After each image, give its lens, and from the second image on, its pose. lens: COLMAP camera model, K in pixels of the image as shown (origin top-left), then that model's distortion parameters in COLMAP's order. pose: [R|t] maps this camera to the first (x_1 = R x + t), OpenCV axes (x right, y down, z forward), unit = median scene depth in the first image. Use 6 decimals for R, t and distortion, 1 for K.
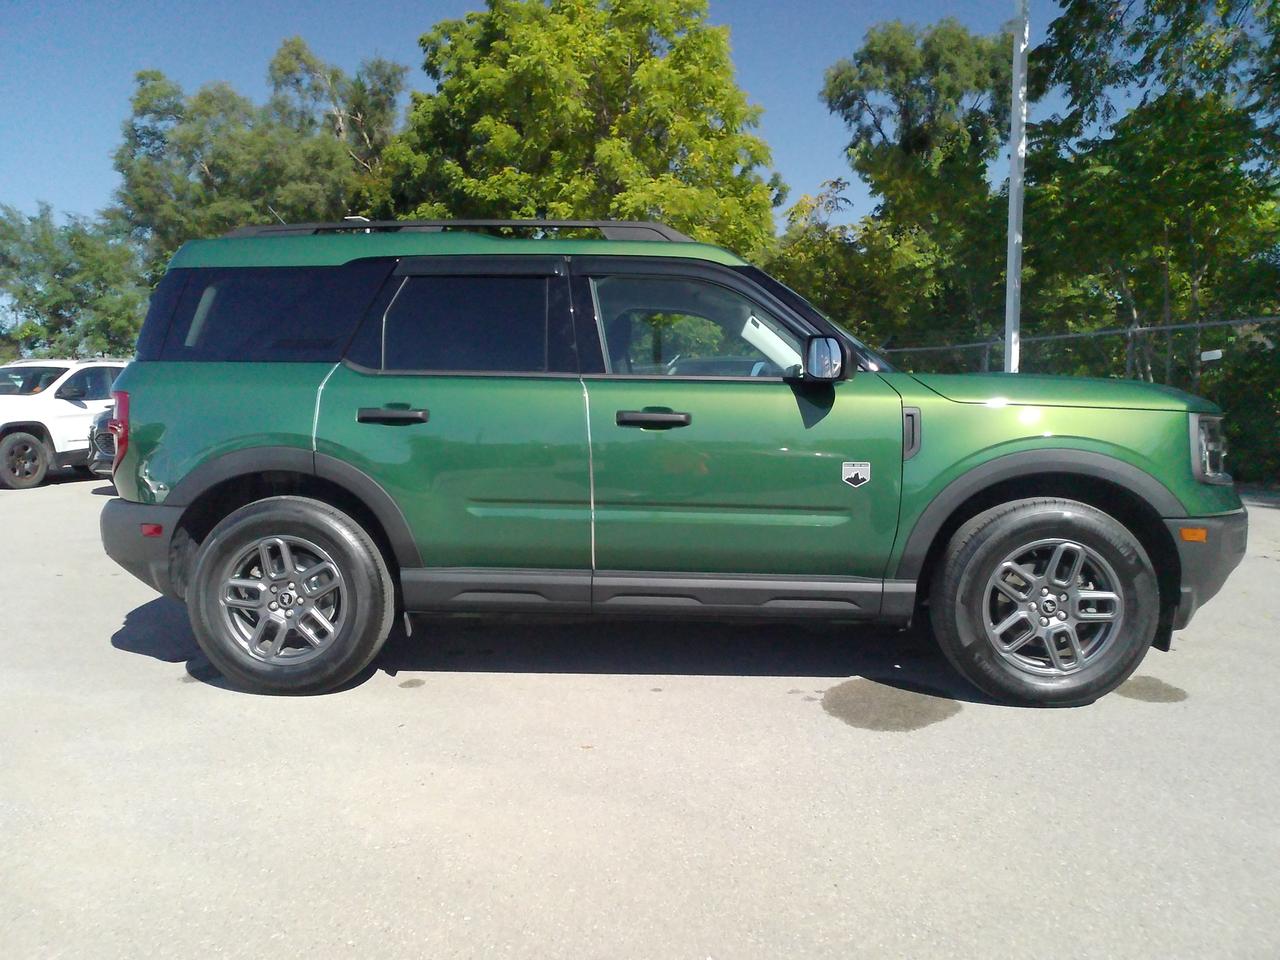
lens RADIAL K [[961.3, 0, 620.8], [0, 961.3, 497.5], [0, 0, 1]] dist [0.010367, 0.003891]
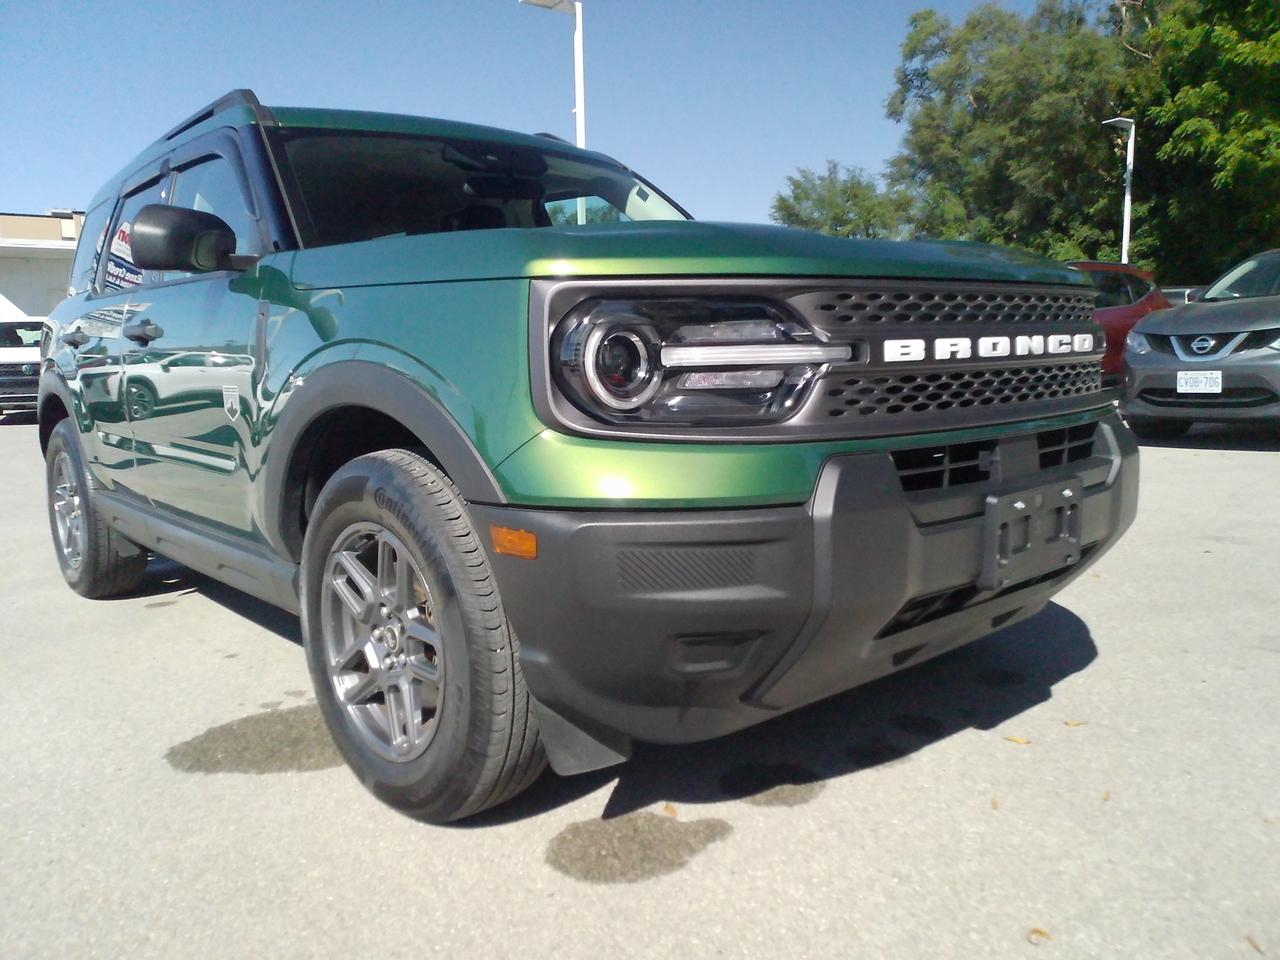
lens RADIAL K [[971.7, 0, 601.4], [0, 971.7, 485.1], [0, 0, 1]] dist [0.006699, -0.005654]
pose [[0.686036, 0.079534, -0.723208, 0.286229], [-0.043411, 0.996711, 0.068433, -0.008747], [0.726271, -0.015552, 0.687232, 0.221427]]
